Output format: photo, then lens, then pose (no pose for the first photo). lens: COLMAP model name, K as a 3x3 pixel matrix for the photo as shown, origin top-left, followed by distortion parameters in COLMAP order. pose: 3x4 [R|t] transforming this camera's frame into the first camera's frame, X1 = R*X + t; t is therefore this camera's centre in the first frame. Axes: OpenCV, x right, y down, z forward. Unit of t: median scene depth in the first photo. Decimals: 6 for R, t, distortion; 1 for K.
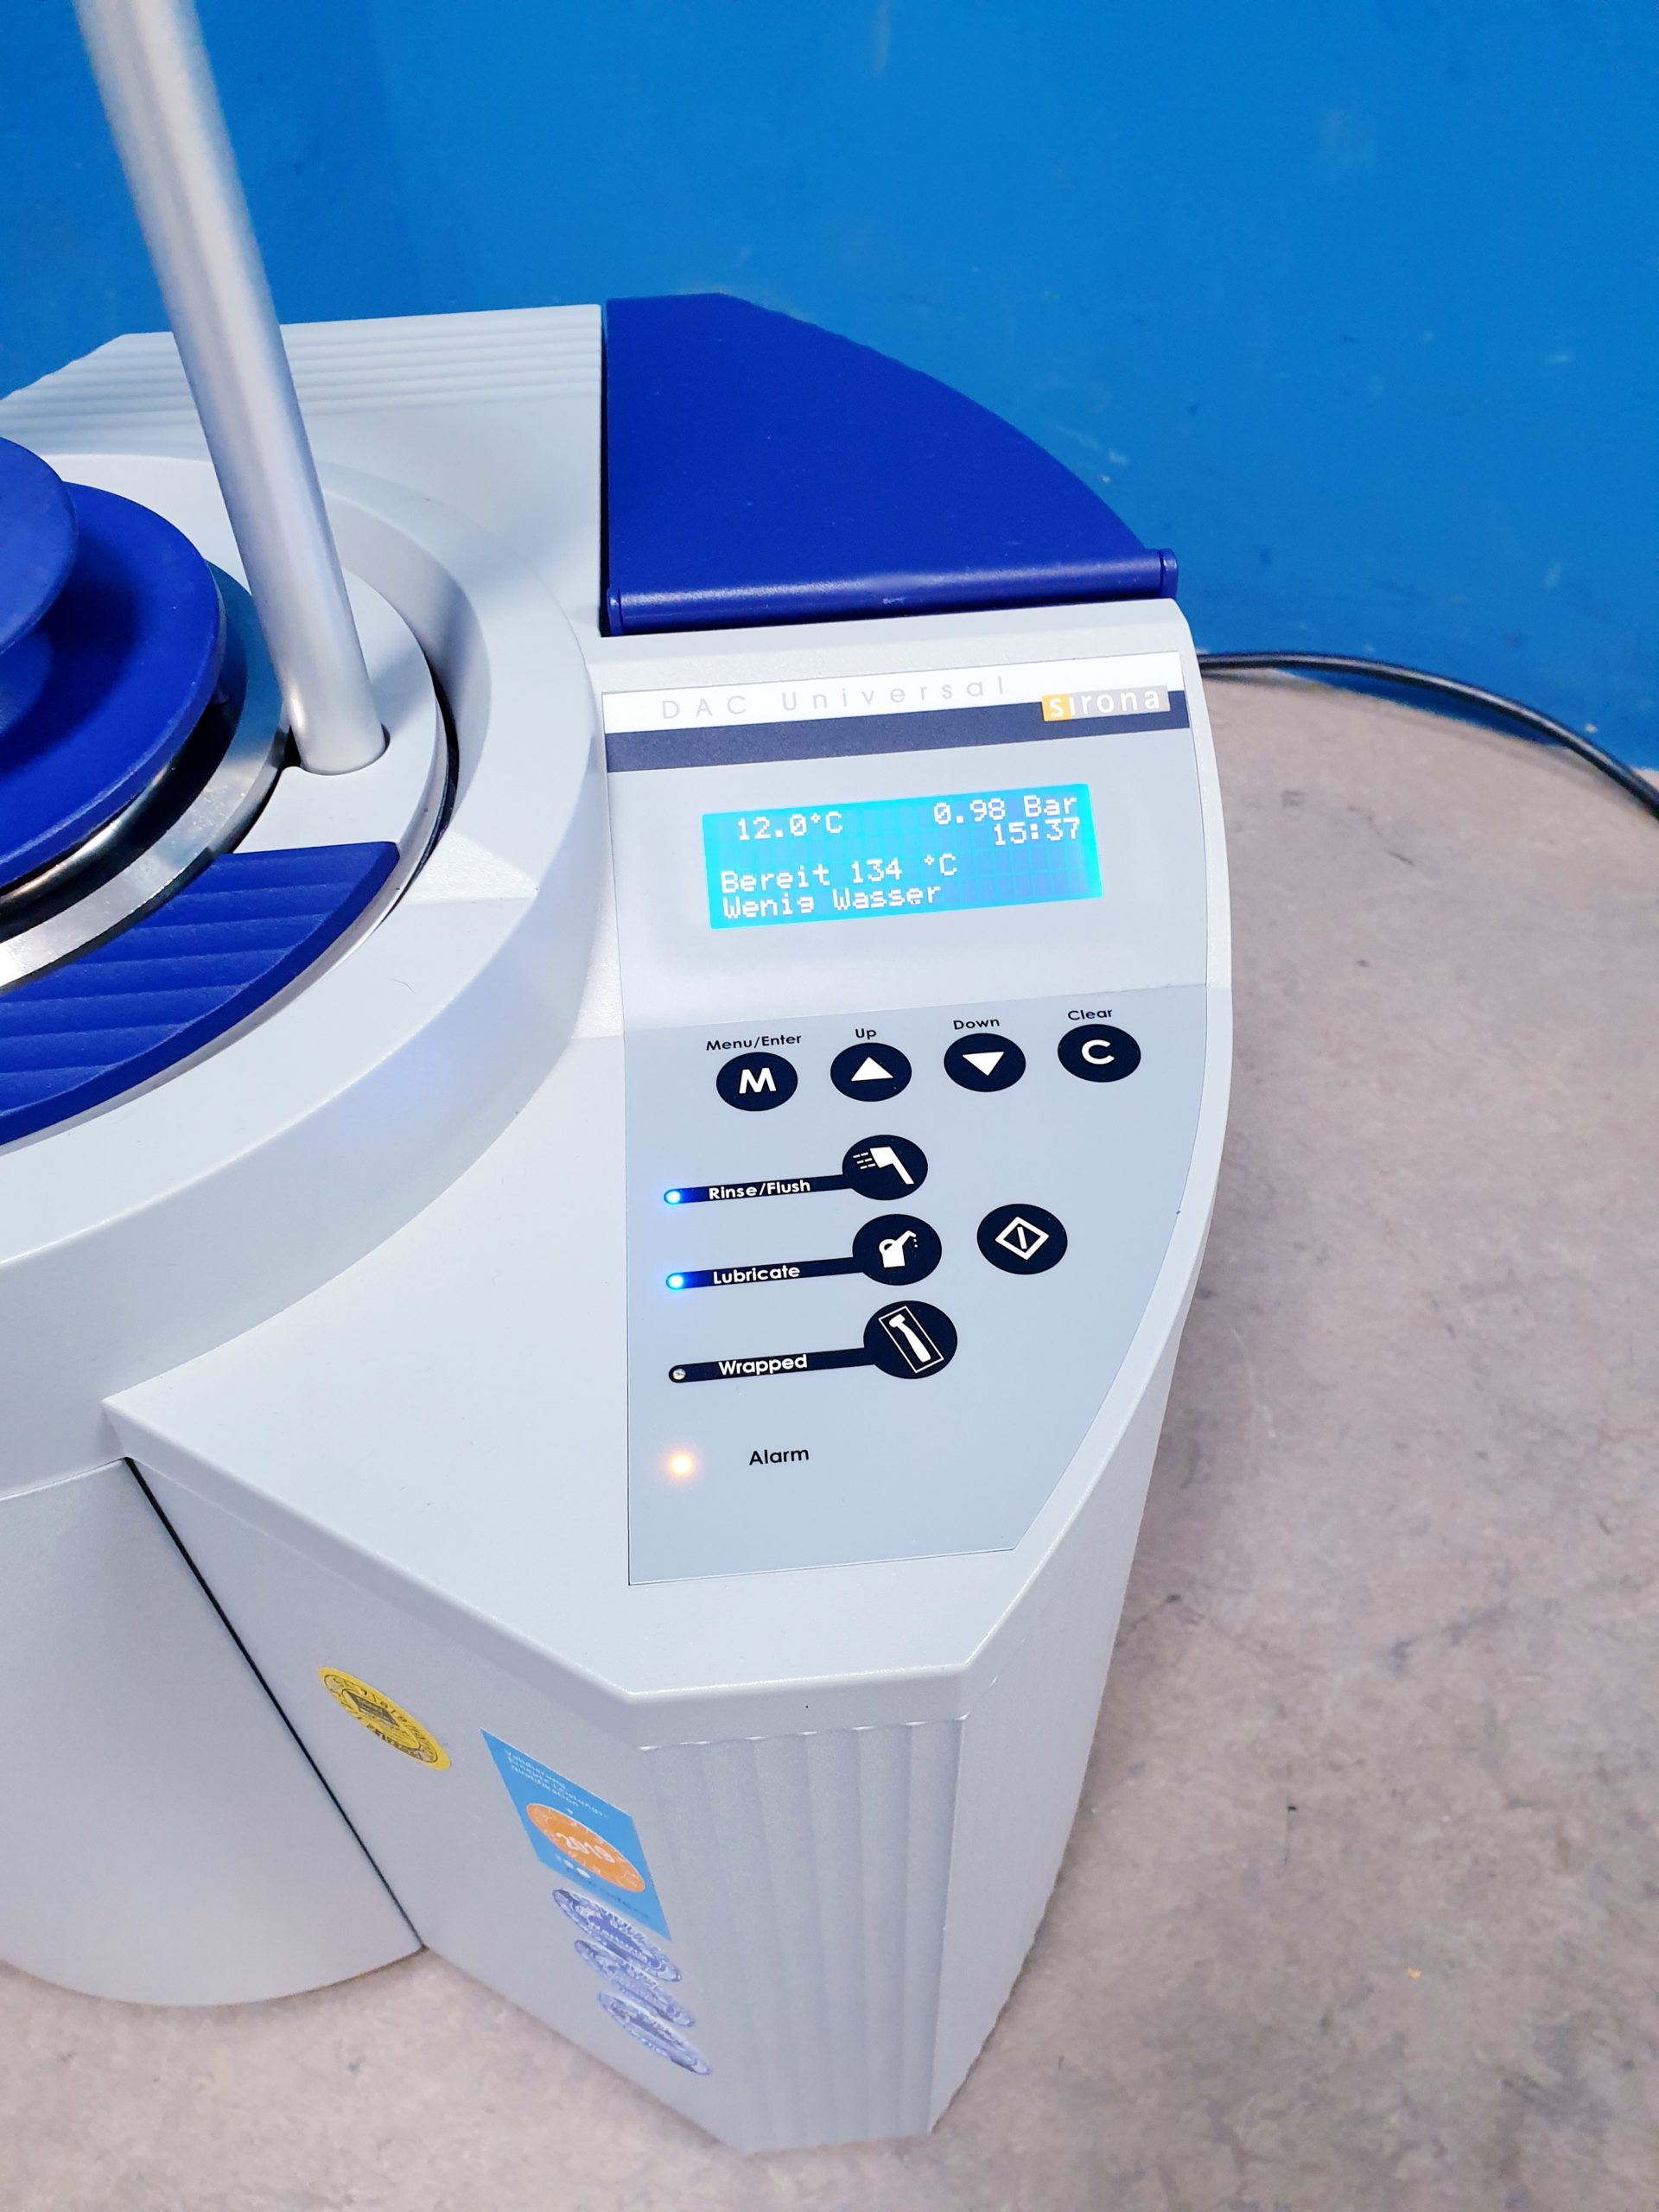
lens RADIAL K [[1765.5, 0, 830.6], [0, 1765.5, 1092.1], [0, 0, 1]] dist [-0.026638, 0.053846]
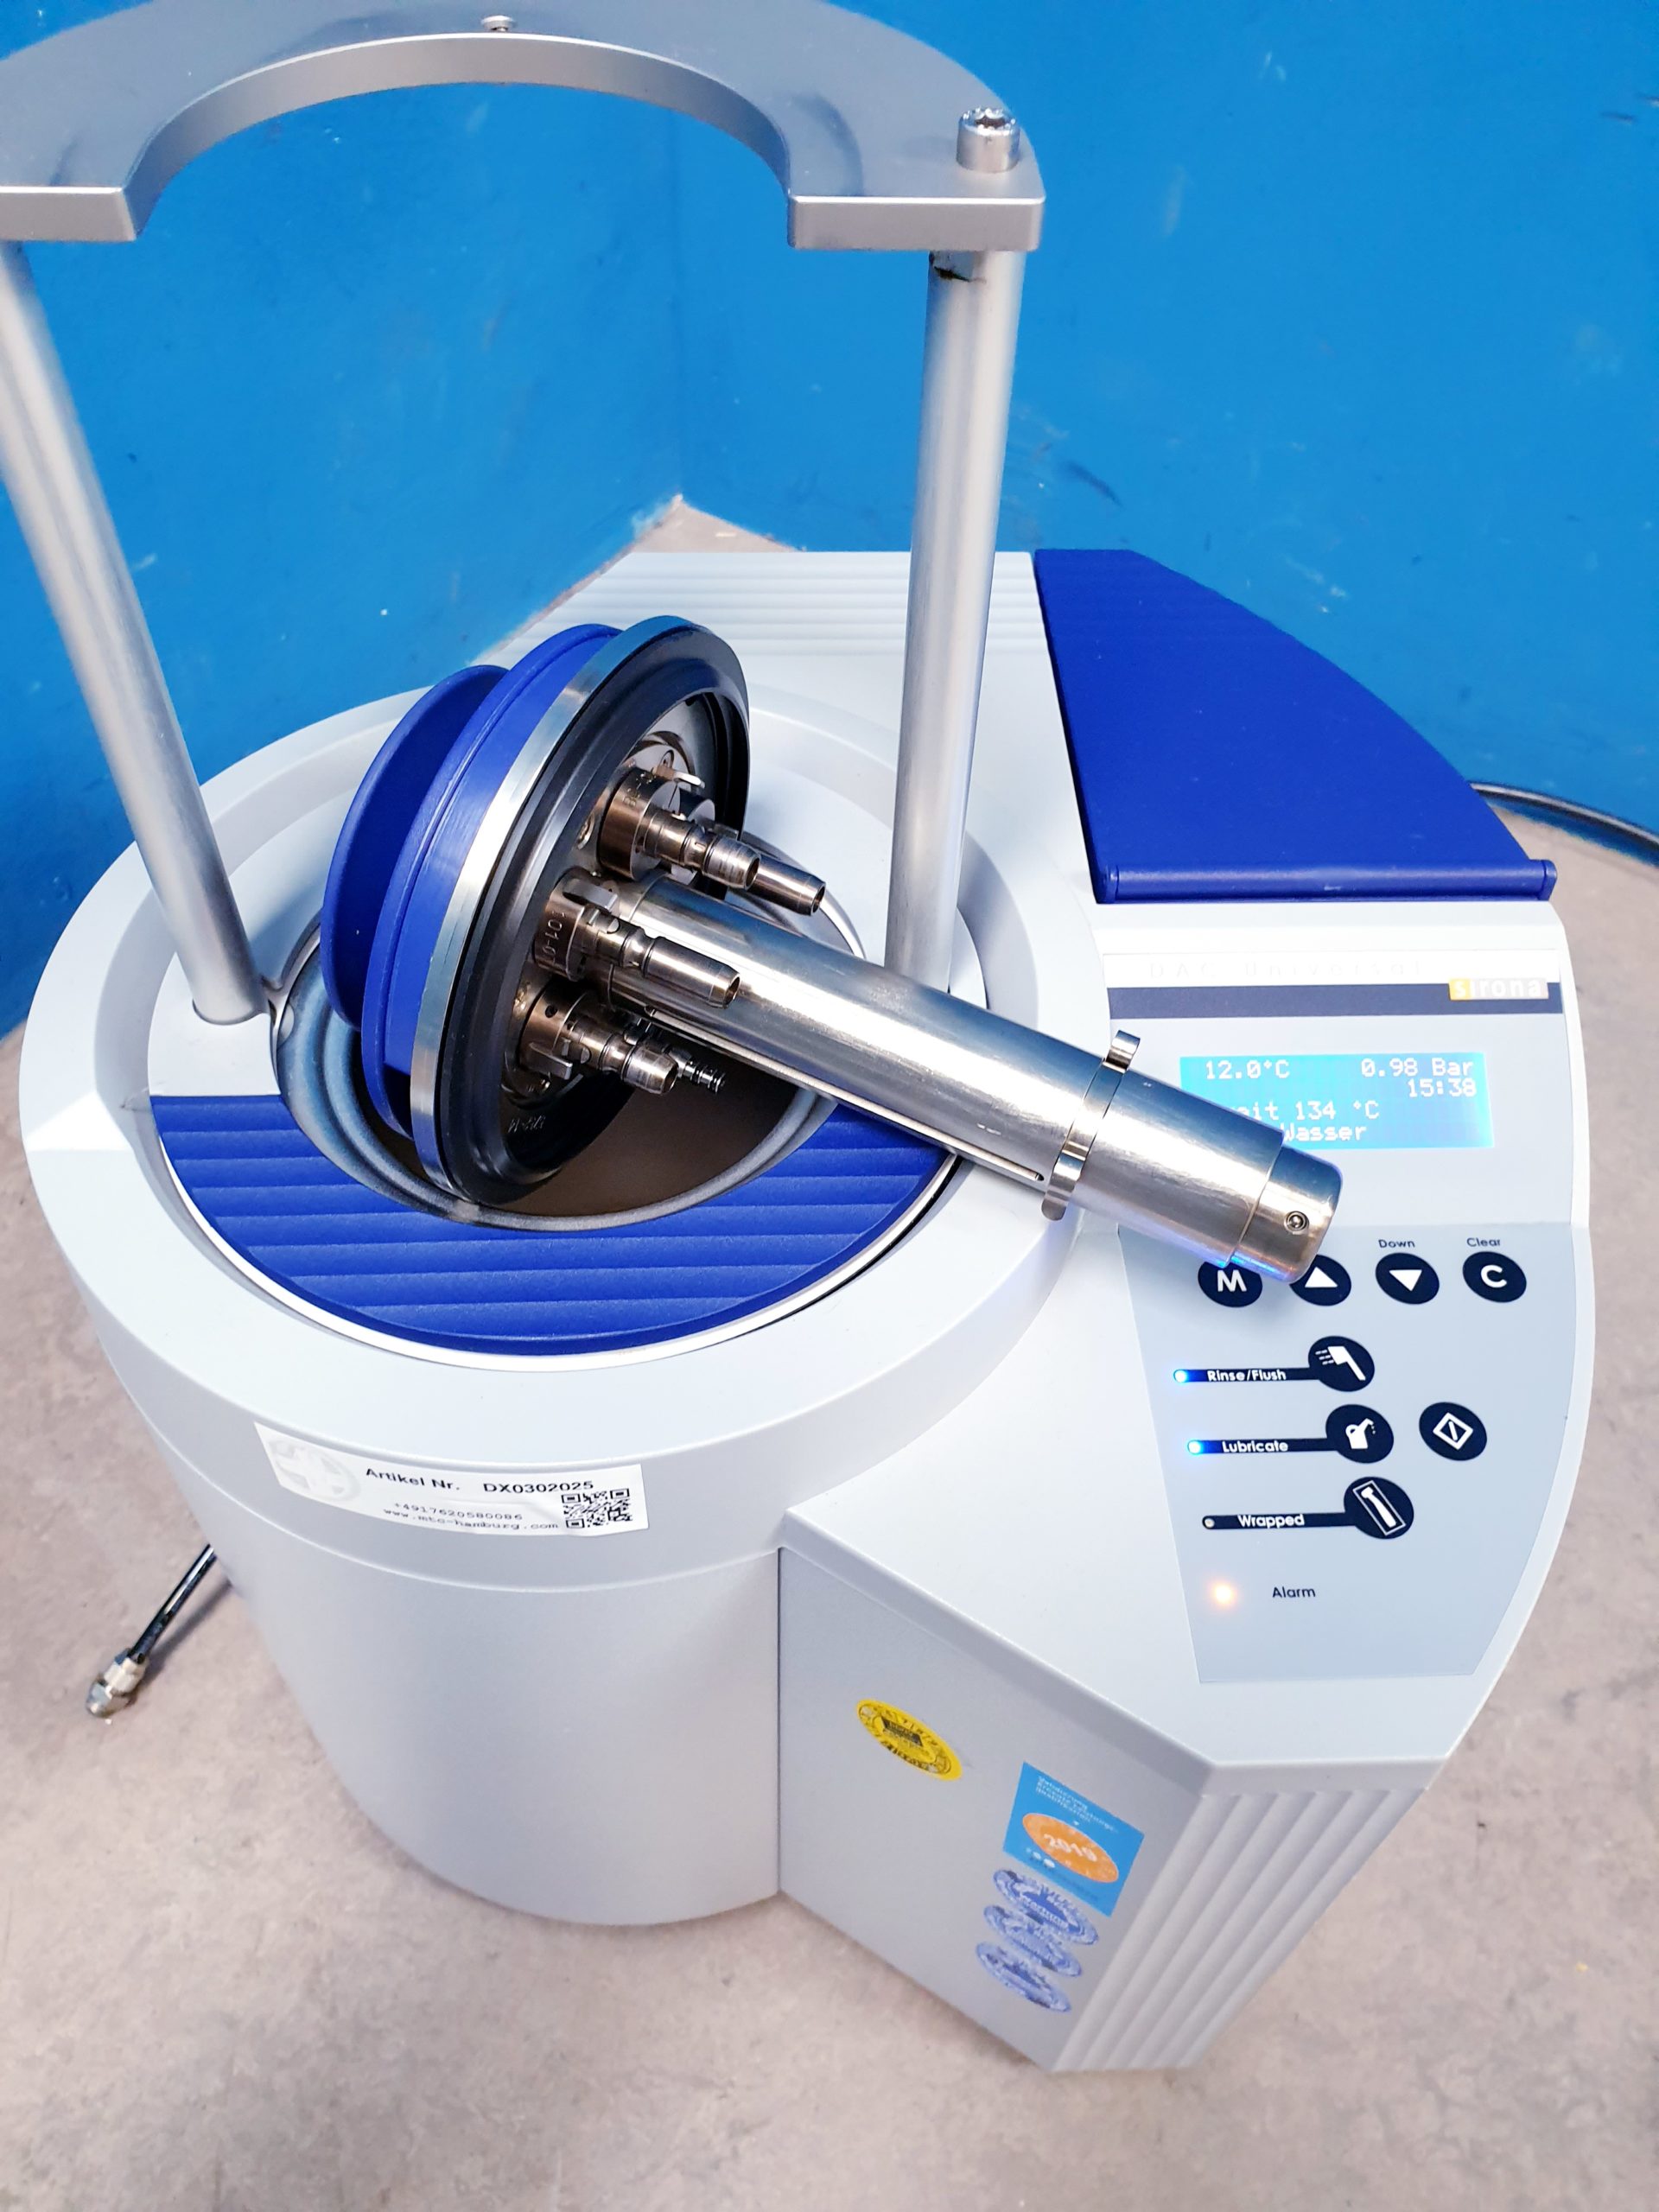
lens RADIAL K [[1765.5, 0, 830.9], [0, 1765.5, 1112.9], [0, 0, 1]] dist [-0.026638, 0.053846]
pose [[0.997450, 0.071173, 0.005364, -0.235097], [-0.071349, 0.996288, 0.048166, -0.114631], [-0.001916, -0.048425, 0.998825, -0.197378]]
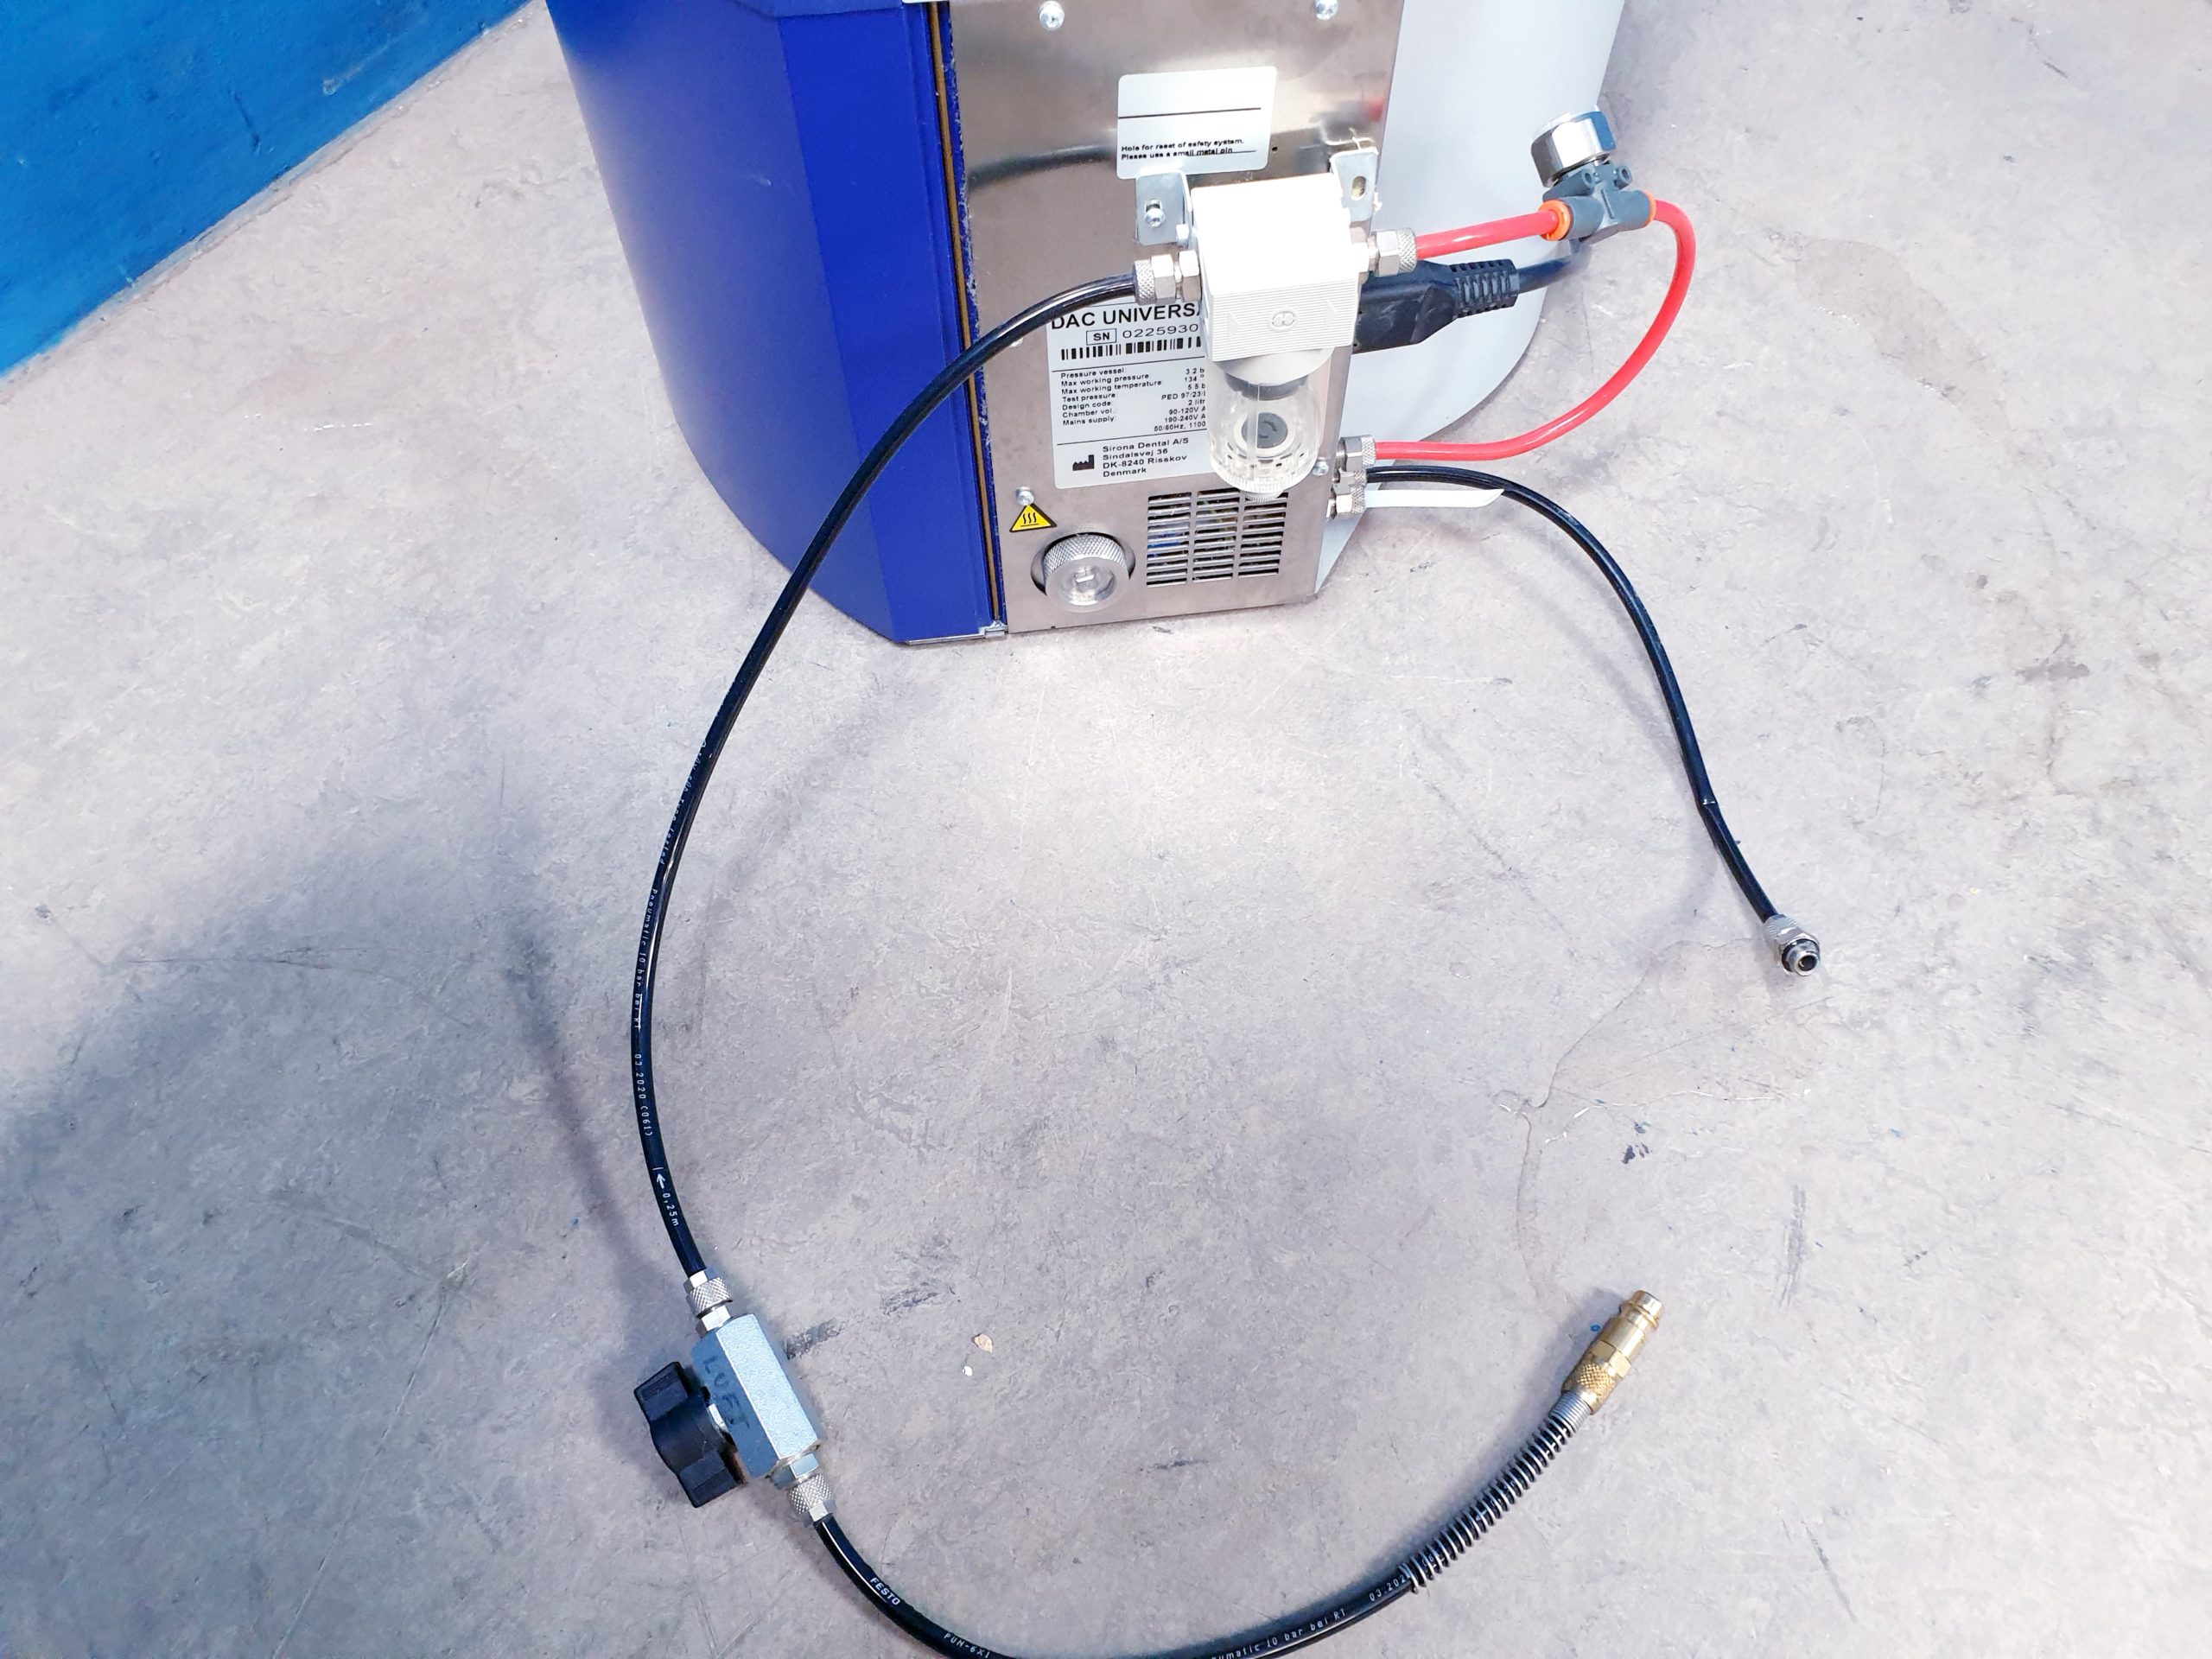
lens RADIAL K [[1765.5, 0, 1134.0], [0, 1765.5, 852.3], [0, 0, 1]] dist [-0.026638, 0.053846]
pose [[0.993097, 0.115752, -0.018984, -0.253483], [-0.108824, 0.969606, 0.219139, 0.249164], [0.043773, -0.215561, 0.975509, -0.284072]]
